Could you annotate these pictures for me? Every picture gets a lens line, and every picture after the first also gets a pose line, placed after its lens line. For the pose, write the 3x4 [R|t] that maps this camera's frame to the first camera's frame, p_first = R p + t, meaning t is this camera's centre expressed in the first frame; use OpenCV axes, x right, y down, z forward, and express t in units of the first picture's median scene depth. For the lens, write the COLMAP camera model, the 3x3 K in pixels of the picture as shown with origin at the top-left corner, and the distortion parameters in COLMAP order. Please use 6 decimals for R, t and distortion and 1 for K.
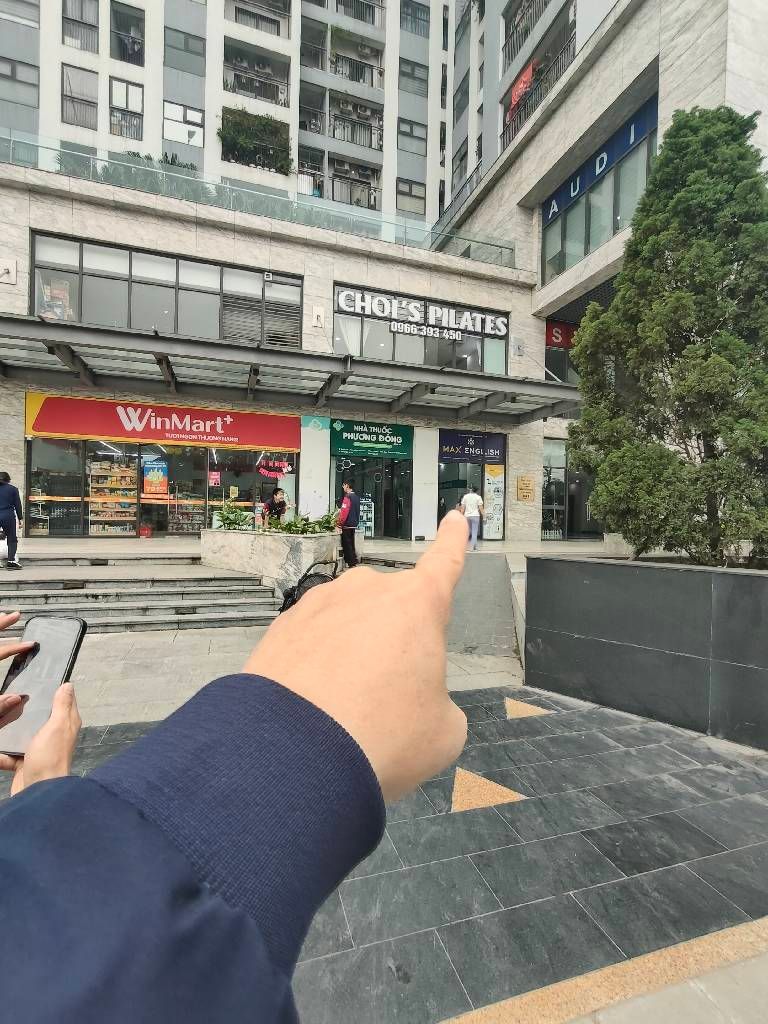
lens RADIAL K [[477.6, 0, 378.2], [0, 477.6, 517.7], [0, 0, 1]] dist [-0.009251, 0.005988]
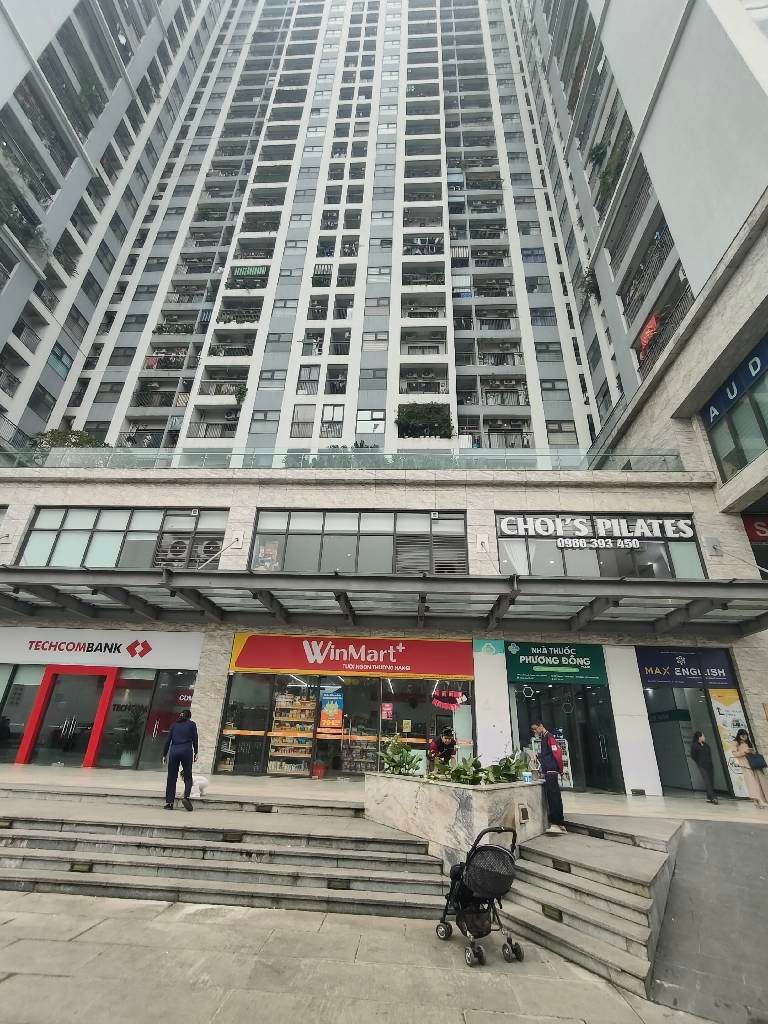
lens RADIAL K [[477.6, 0, 379.4], [0, 477.6, 512.4], [0, 0, 1]] dist [-0.009251, 0.005988]
pose [[0.934918, -0.142672, -0.324921, 0.011651], [-0.020787, 0.892029, -0.451500, -0.004692], [0.354255, 0.428870, 0.831008, 0.021923]]
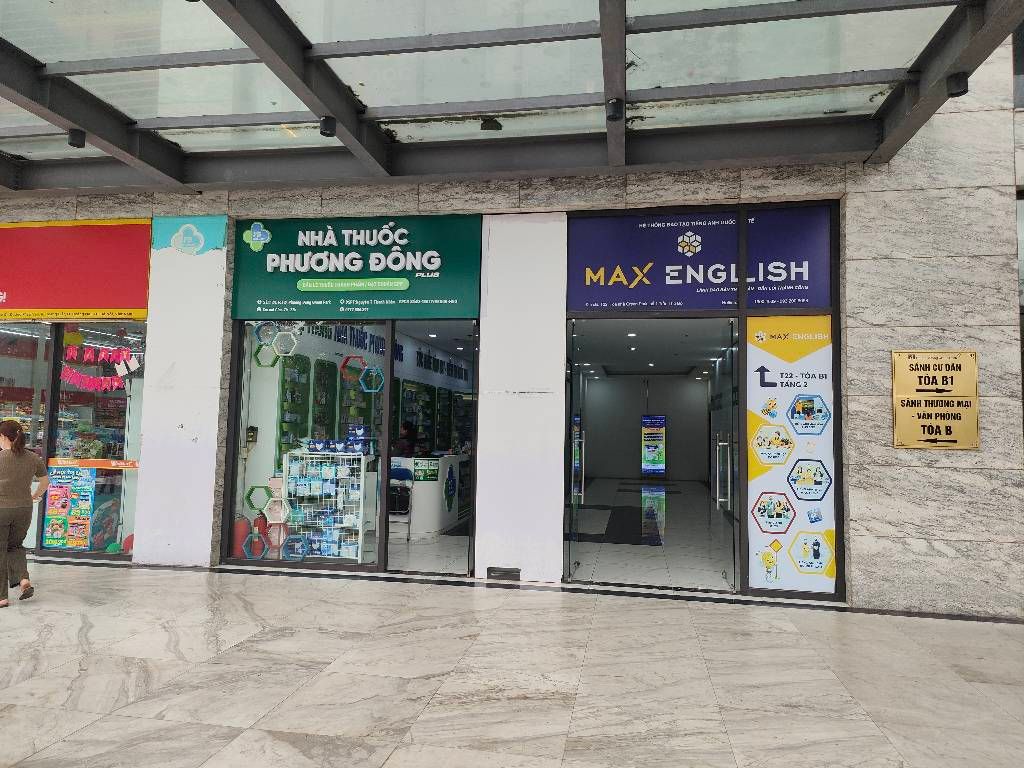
lens RADIAL K [[679.8, 0, 514.7], [0, 679.8, 385.9], [0, 0, 1]] dist [0.052361, -0.035342]
pose [[0.896090, -0.039398, -0.442120, 0.302300], [-0.001311, 0.995814, -0.091396, -0.038392], [0.443870, 0.082478, 0.892287, 0.641328]]
